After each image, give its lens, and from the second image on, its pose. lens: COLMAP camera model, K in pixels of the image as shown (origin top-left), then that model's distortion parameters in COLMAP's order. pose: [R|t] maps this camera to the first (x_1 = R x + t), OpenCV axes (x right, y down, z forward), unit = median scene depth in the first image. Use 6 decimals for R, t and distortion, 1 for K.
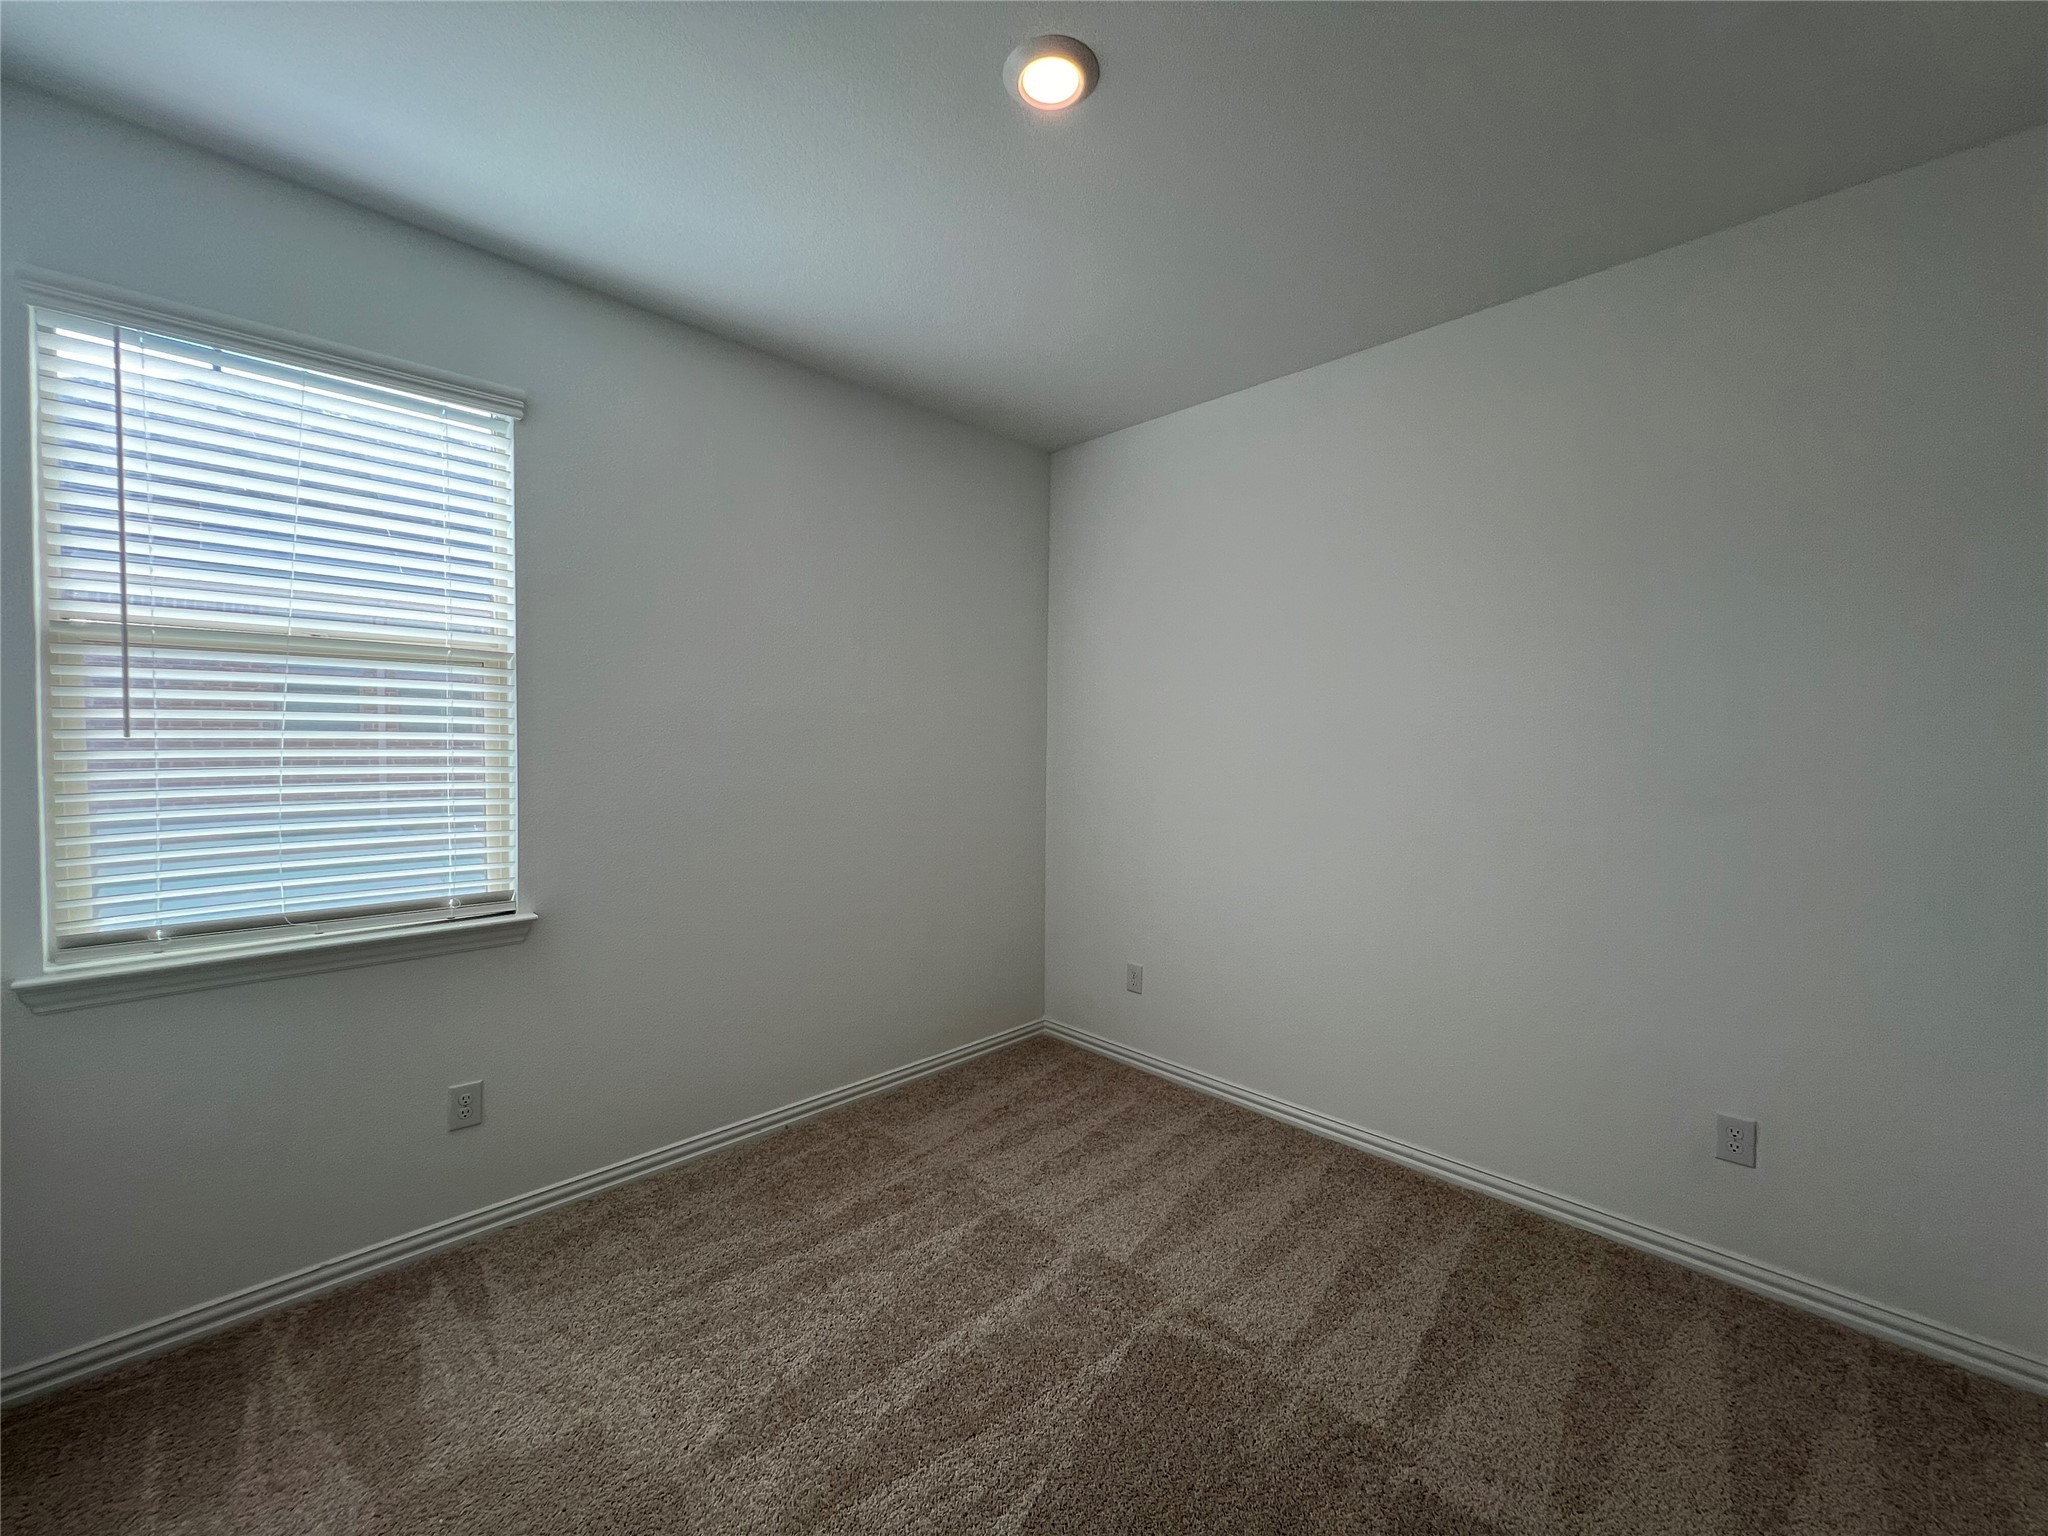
lens RADIAL K [[830.0, 0, 1030.8], [0, 830.0, 760.5], [0, 0, 1]] dist [0.000304, 0.001288]
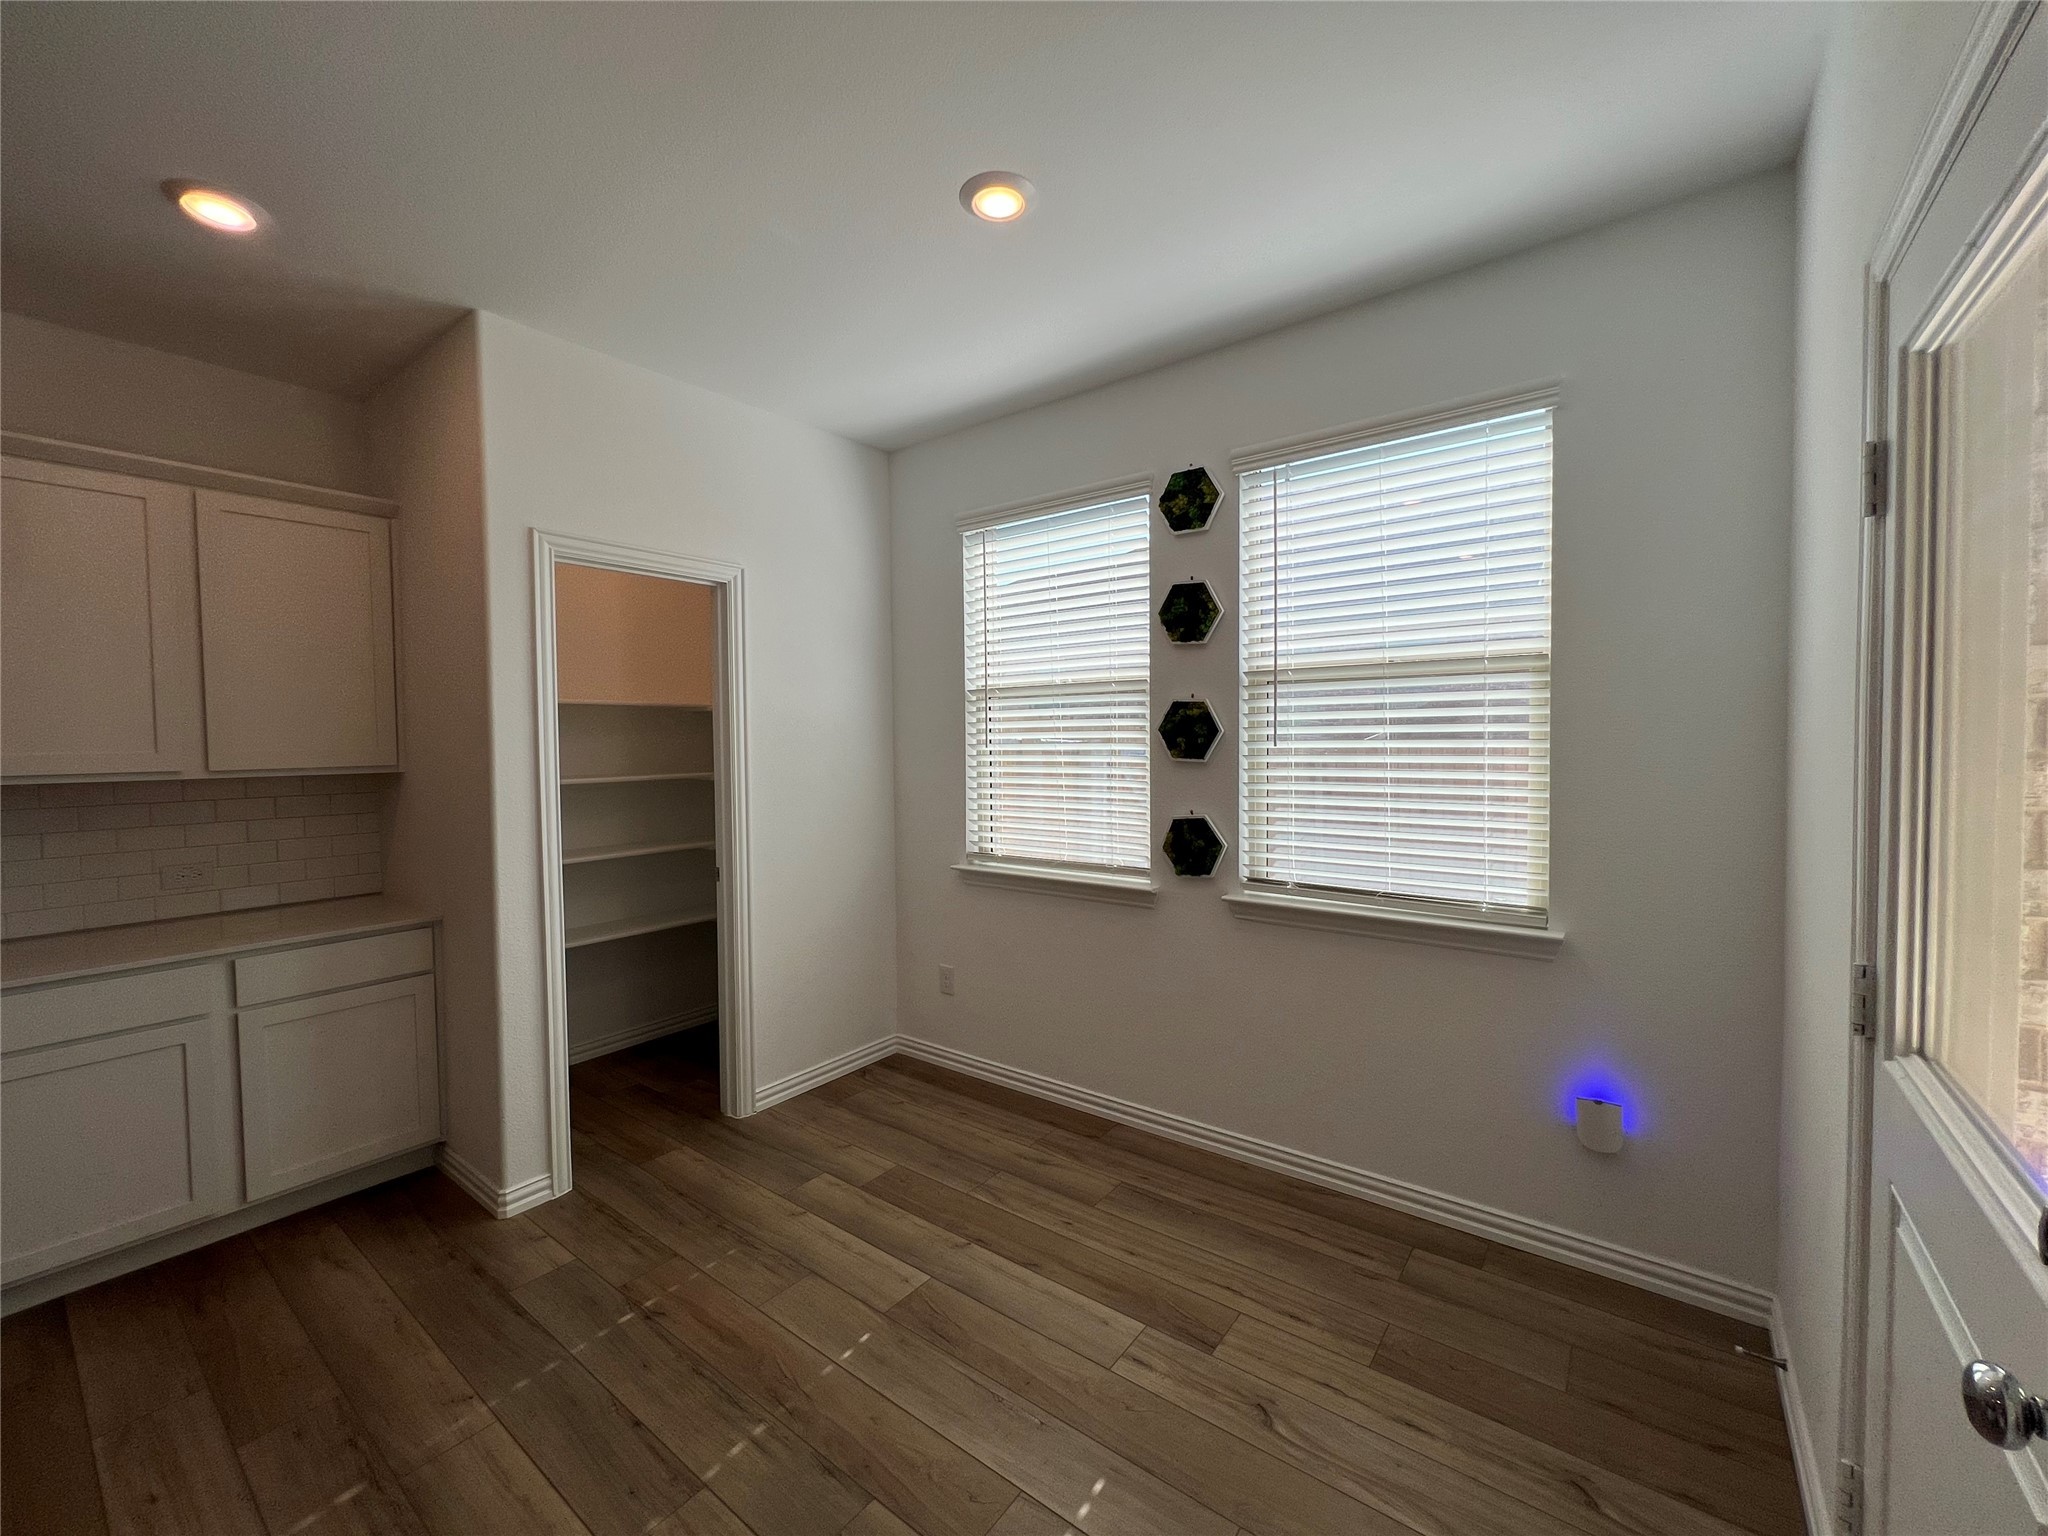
lens RADIAL K [[830.0, 0, 1014.5], [0, 830.0, 762.0], [0, 0, 1]] dist [0.000304, 0.001288]
pose [[0.112337, 0.013167, -0.993583, 0.298478], [-0.017070, 0.999790, 0.011319, -0.008751], [0.993524, 0.015689, 0.112538, 0.347757]]
